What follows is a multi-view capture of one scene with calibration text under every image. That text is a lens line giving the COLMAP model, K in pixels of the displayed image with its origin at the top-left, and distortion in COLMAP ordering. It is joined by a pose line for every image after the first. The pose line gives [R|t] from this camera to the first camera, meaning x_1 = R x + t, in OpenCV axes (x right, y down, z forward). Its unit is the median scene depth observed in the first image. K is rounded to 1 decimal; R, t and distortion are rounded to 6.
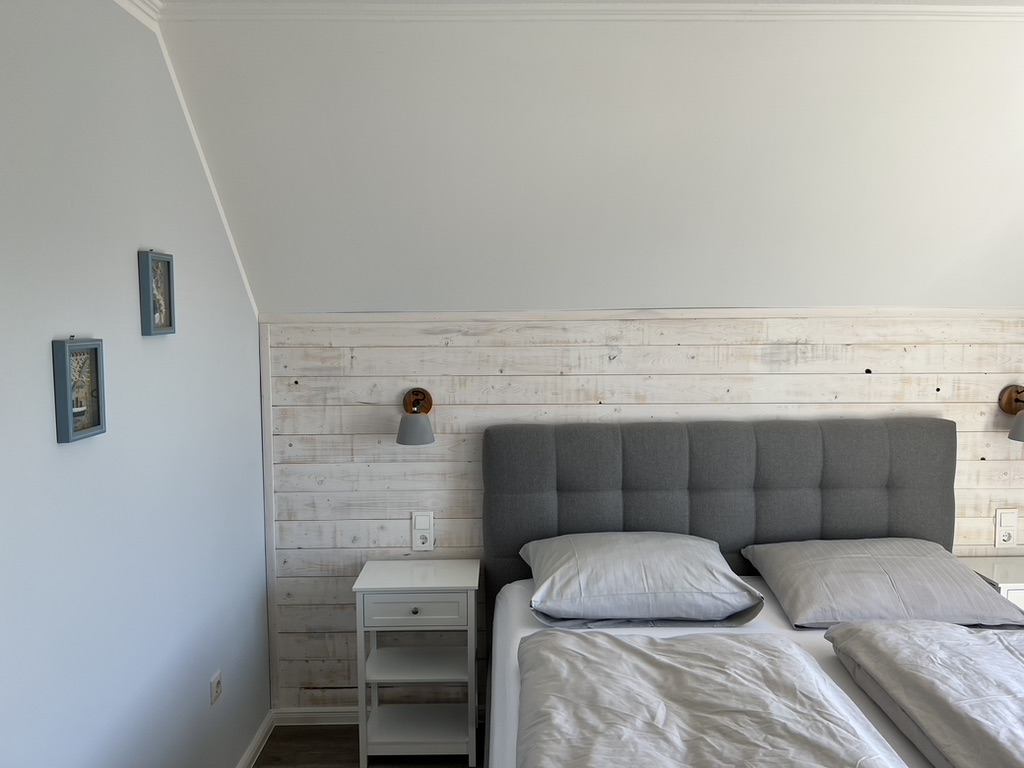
lens RADIAL K [[768.9, 0, 515.2], [0, 768.9, 390.5], [0, 0, 1]] dist [0.090996, -0.106931]
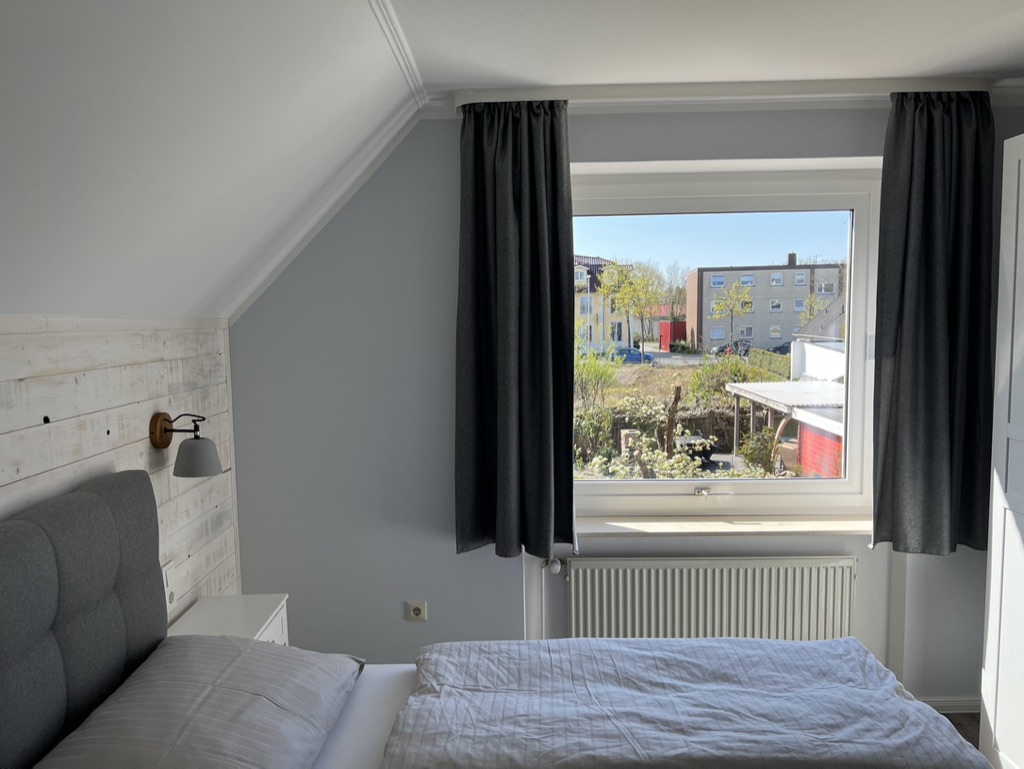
lens RADIAL K [[768.9, 0, 515.2], [0, 768.9, 391.0], [0, 0, 1]] dist [0.090996, -0.106931]
pose [[0.017066, -0.097235, 0.995115, -0.160633], [0.116817, 0.988638, 0.094599, -0.063258], [-0.993007, 0.114632, 0.028231, 0.615808]]
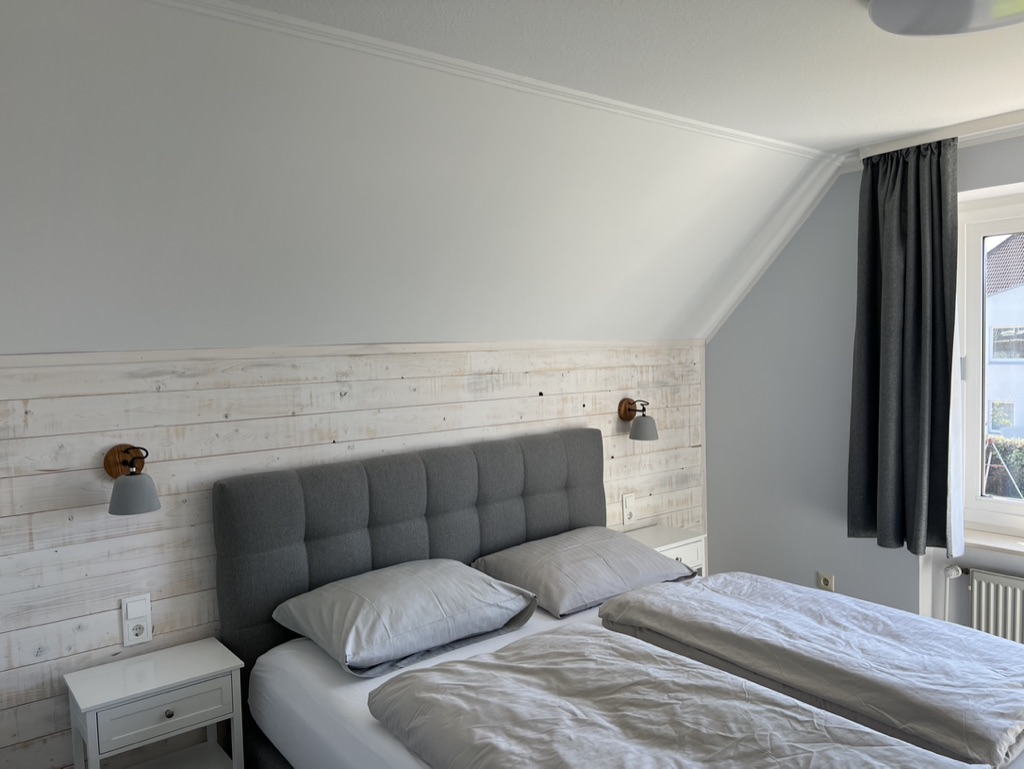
lens RADIAL K [[768.9, 0, 515.2], [0, 768.9, 391.0], [0, 0, 1]] dist [0.090996, -0.106931]
pose [[0.791302, -0.053295, 0.609099, -0.299027], [0.084052, 0.996218, -0.022027, -0.006549], [-0.605621, 0.068626, 0.792788, 0.090363]]
